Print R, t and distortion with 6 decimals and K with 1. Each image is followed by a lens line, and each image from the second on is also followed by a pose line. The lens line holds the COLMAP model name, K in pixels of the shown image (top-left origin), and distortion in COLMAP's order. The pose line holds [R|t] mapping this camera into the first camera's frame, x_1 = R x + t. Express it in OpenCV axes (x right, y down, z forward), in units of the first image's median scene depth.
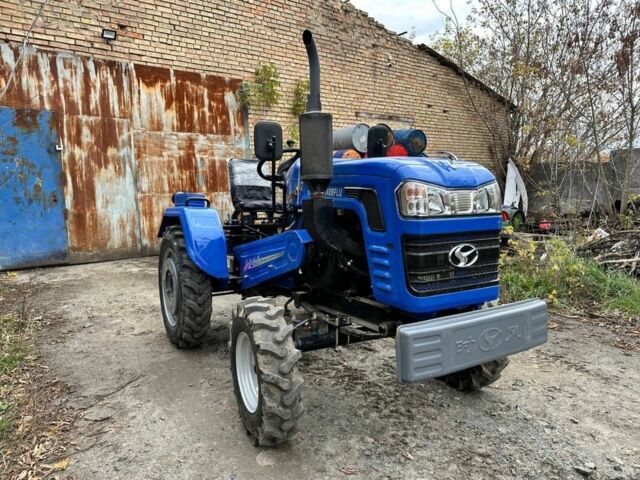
lens RADIAL K [[465.2, 0, 315.1], [0, 465.2, 239.5], [0, 0, 1]] dist [0.037154, -0.045813]
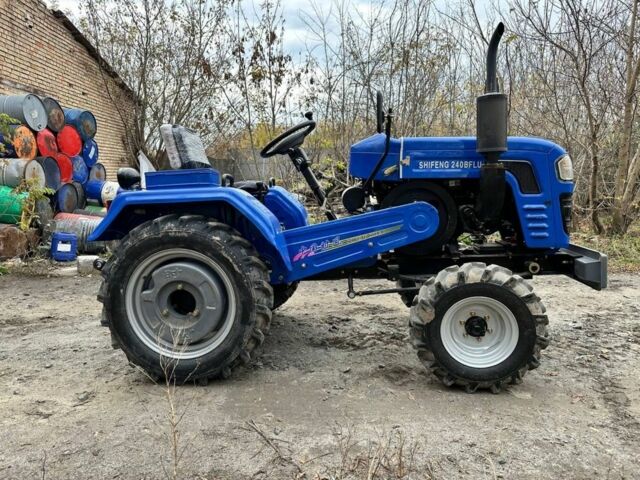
lens RADIAL K [[467.4, 0, 320.0], [0, 467.4, 240.0], [0, 0, 1]] dist [0.009411, -0.008699]
pose [[0.572651, -0.104960, 0.813053, -0.366311], [0.098597, 0.993389, 0.058796, -0.006939], [-0.813849, 0.046495, 0.579214, 0.207447]]
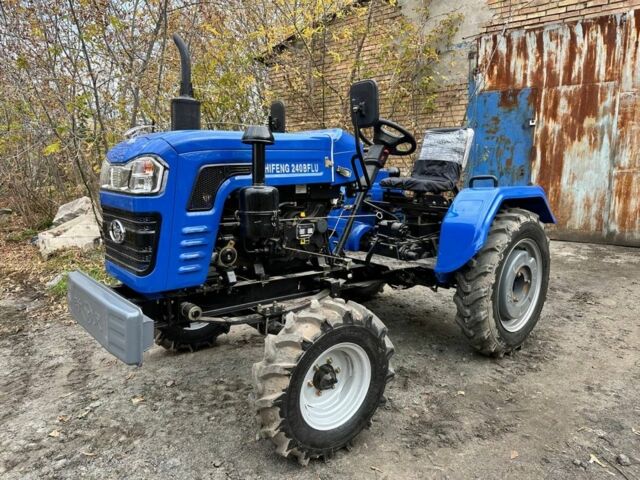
lens RADIAL K [[467.4, 0, 320.0], [0, 467.4, 240.0], [0, 0, 1]] dist [0.009411, -0.008699]
pose [[0.166227, 0.168841, -0.971525, 0.398153], [-0.114949, 0.981833, 0.150964, -0.042302], [0.979365, 0.086582, 0.182616, 0.356439]]
